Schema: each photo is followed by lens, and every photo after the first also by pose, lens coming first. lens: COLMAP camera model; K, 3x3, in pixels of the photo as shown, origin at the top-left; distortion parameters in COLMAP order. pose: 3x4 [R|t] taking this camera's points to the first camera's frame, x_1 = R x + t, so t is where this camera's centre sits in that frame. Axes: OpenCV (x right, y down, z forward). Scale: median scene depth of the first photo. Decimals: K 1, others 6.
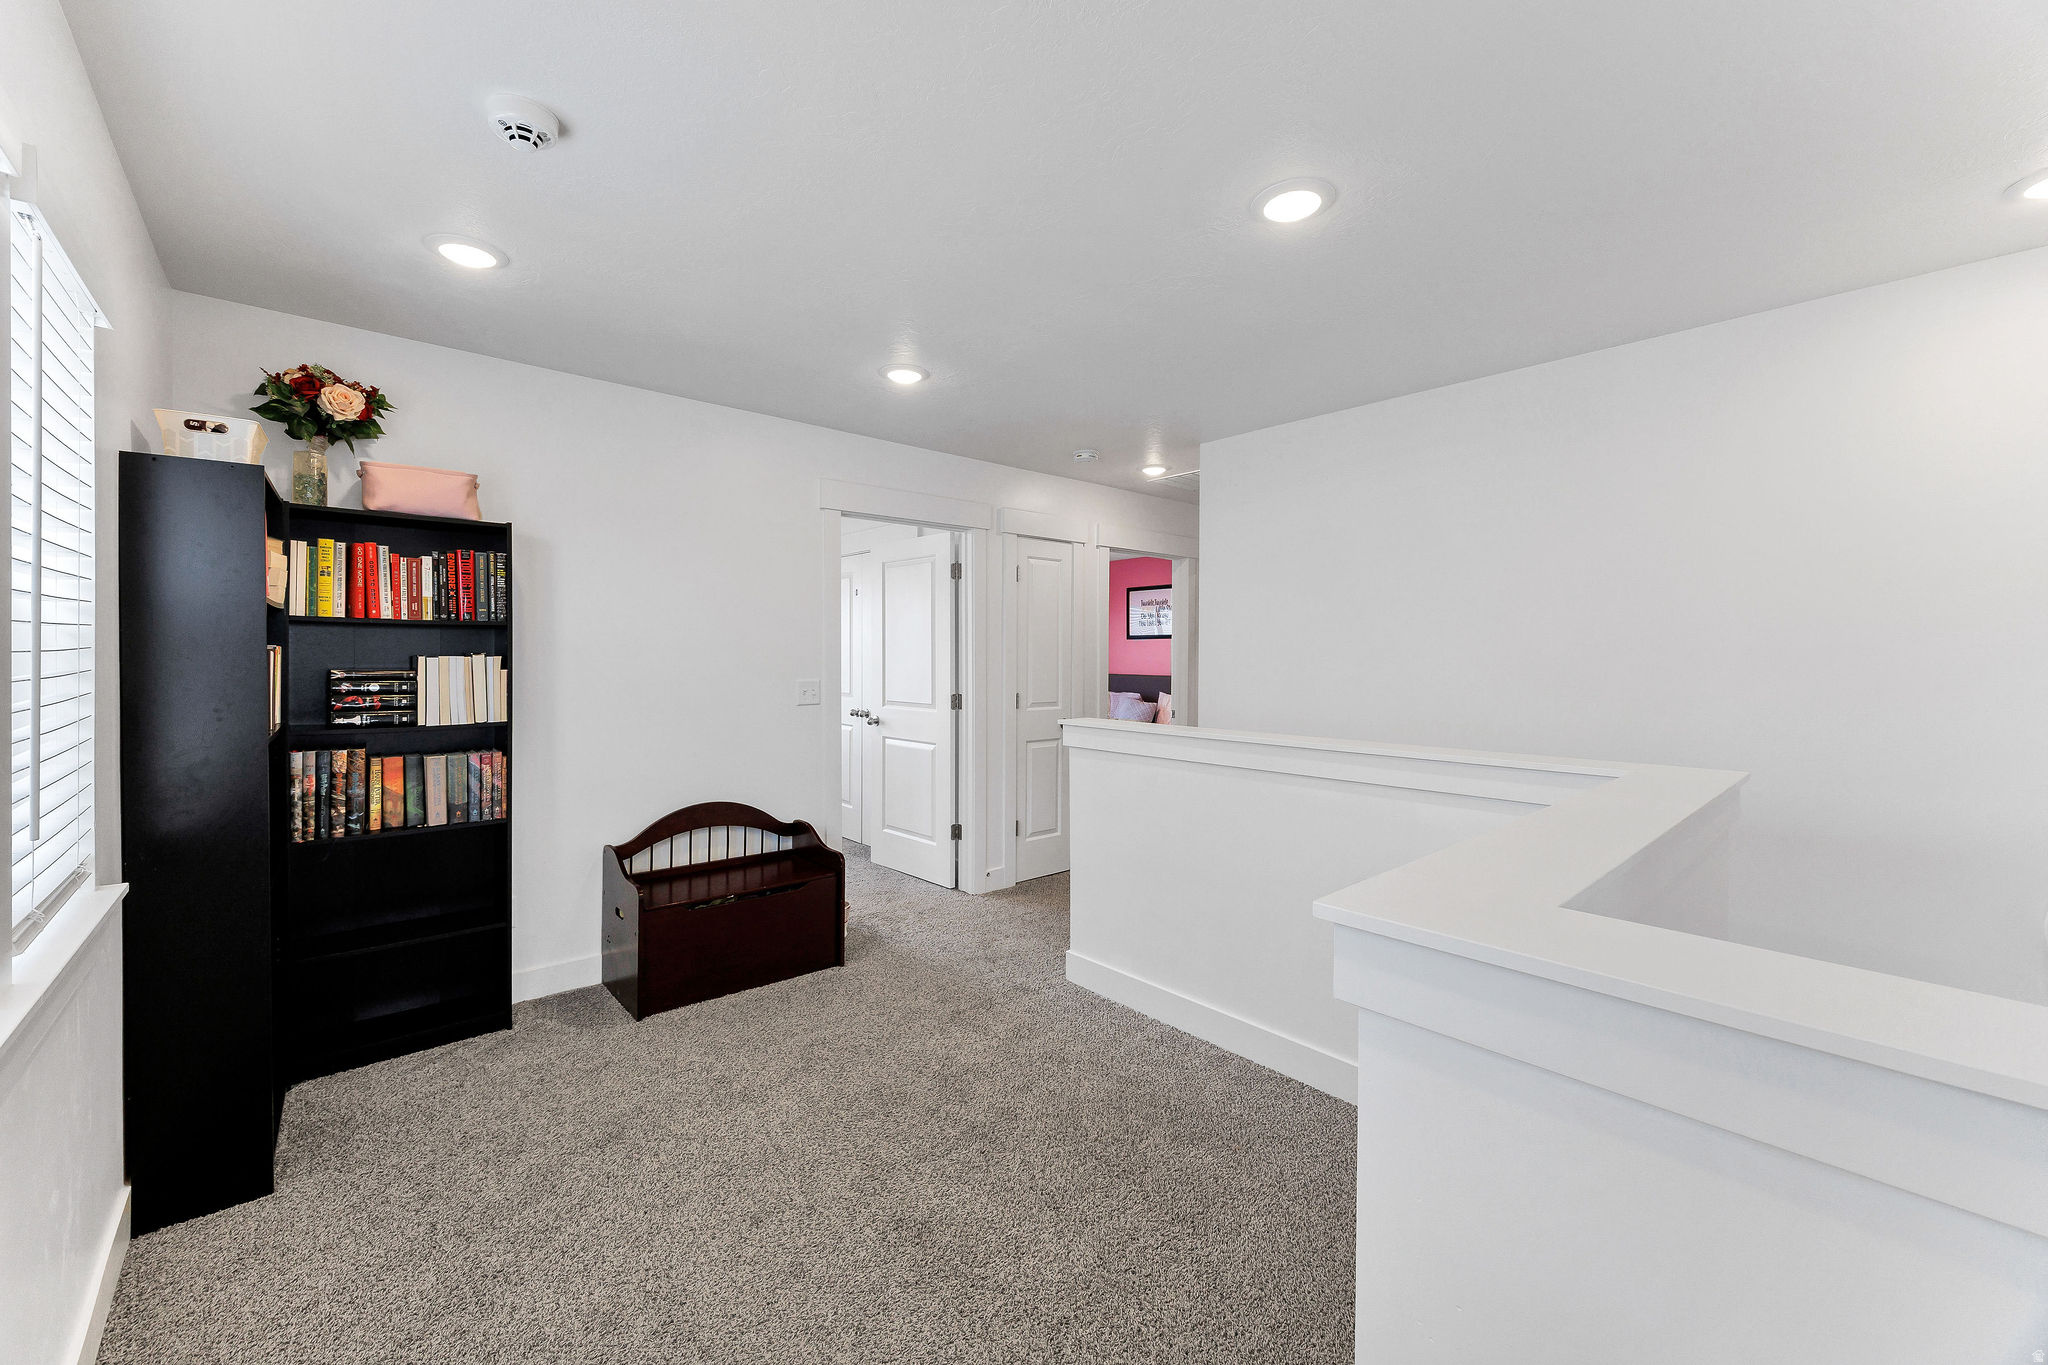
lens RADIAL K [[769.7, 0, 1025.8], [0, 769.7, 659.1], [0, 0, 1]] dist [0.012836, -0.008757]
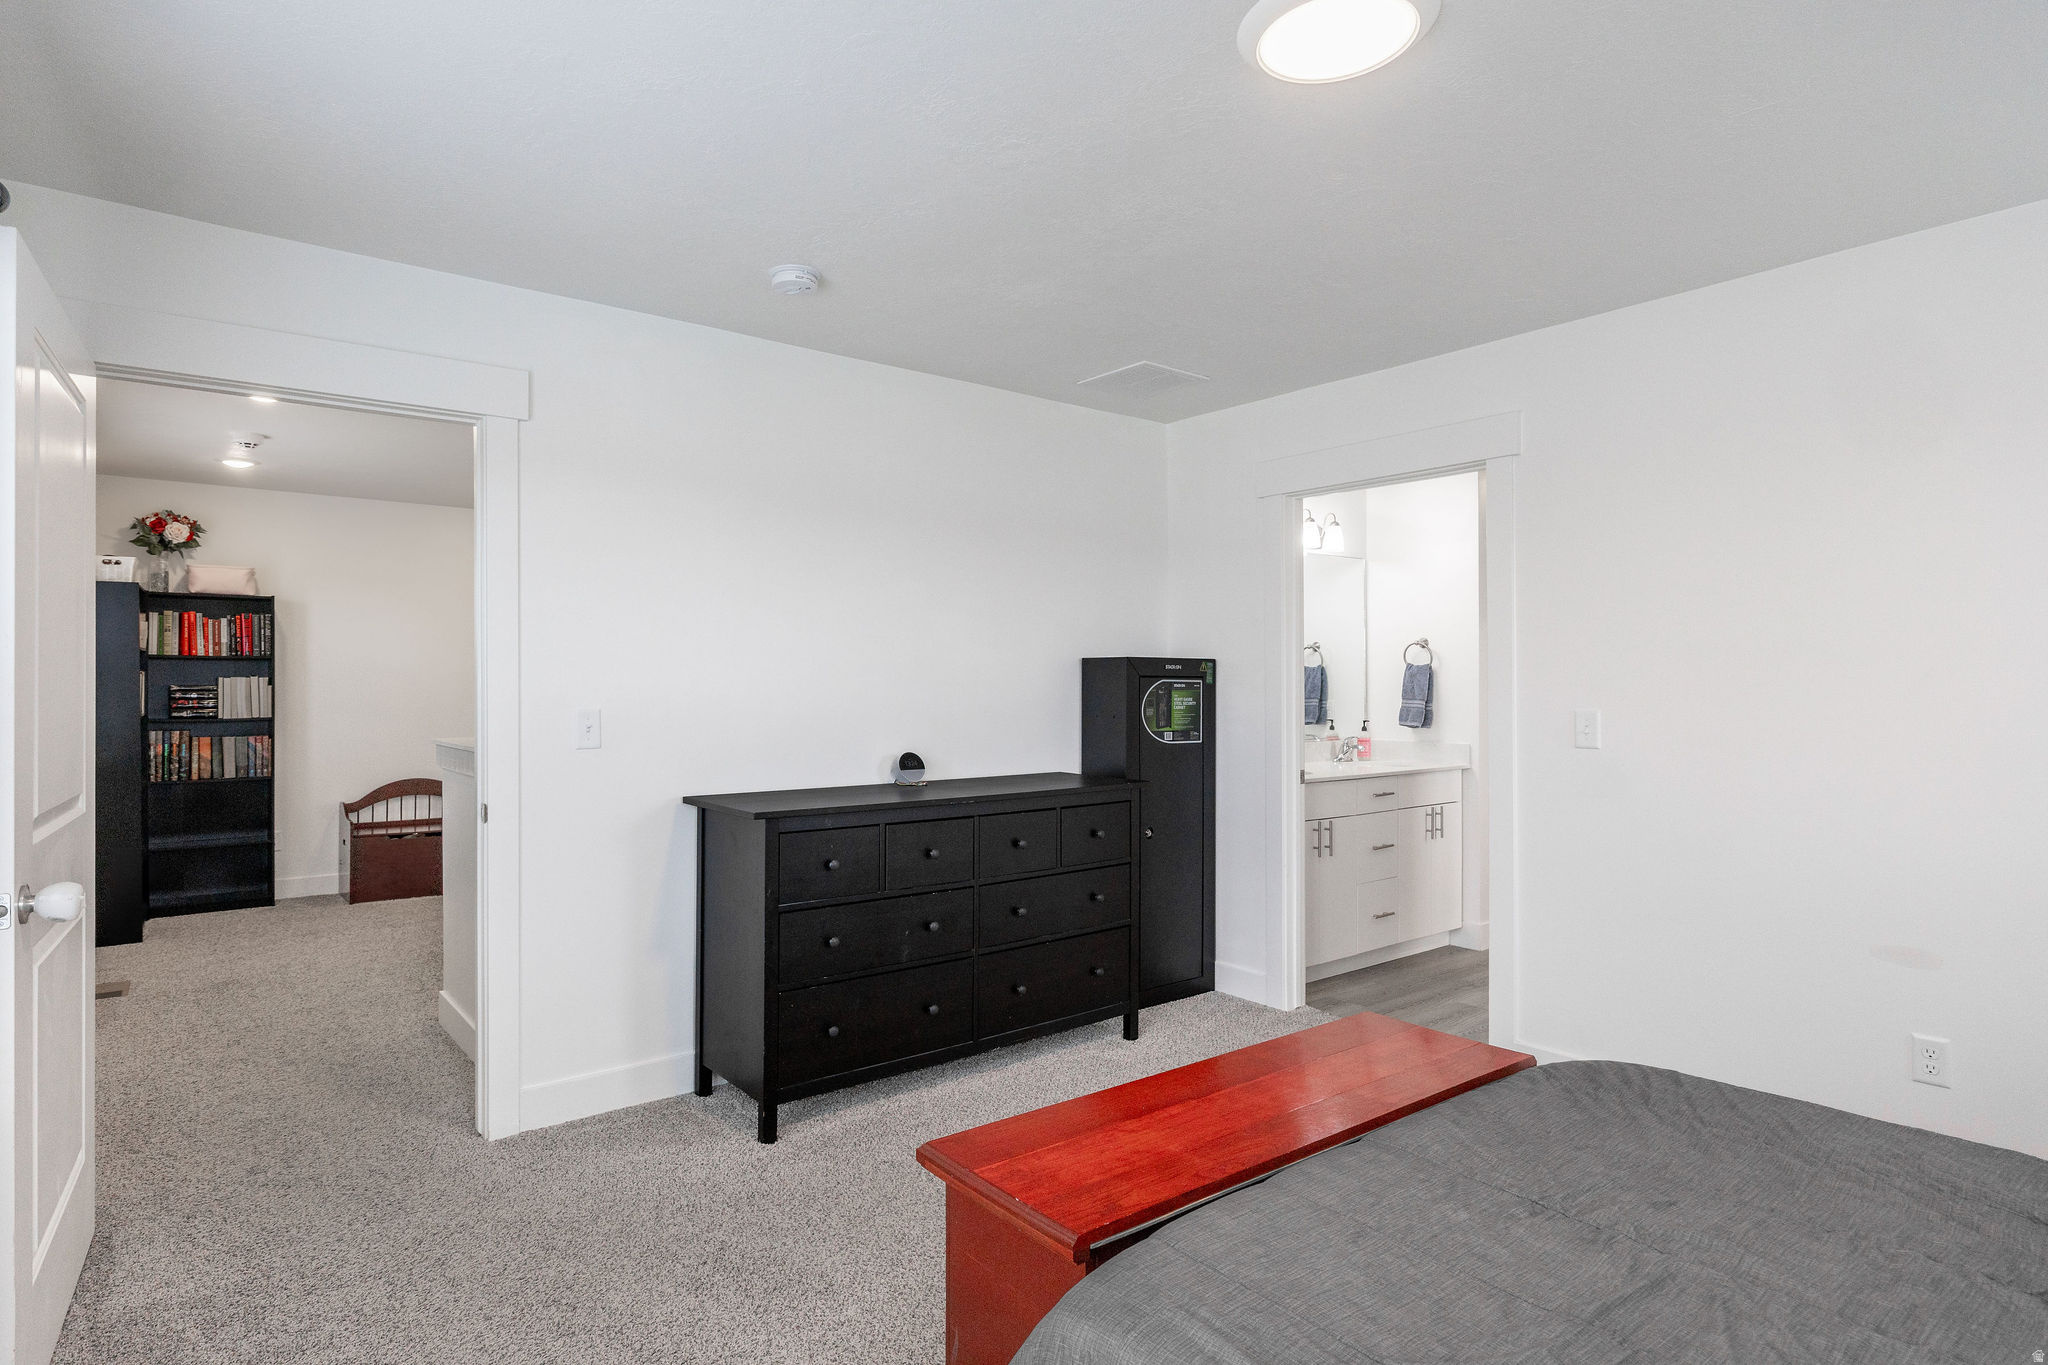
lens RADIAL K [[1085.5, 0, 1013.7], [0, 1085.5, 679.0], [0, 0, 1]] dist [-0.001430, -0.000618]
pose [[0.997090, -0.007948, -0.075818, 1.142653], [0.006970, 0.999889, -0.013148, 0.044160], [0.075914, 0.012581, 0.997035, -1.250078]]
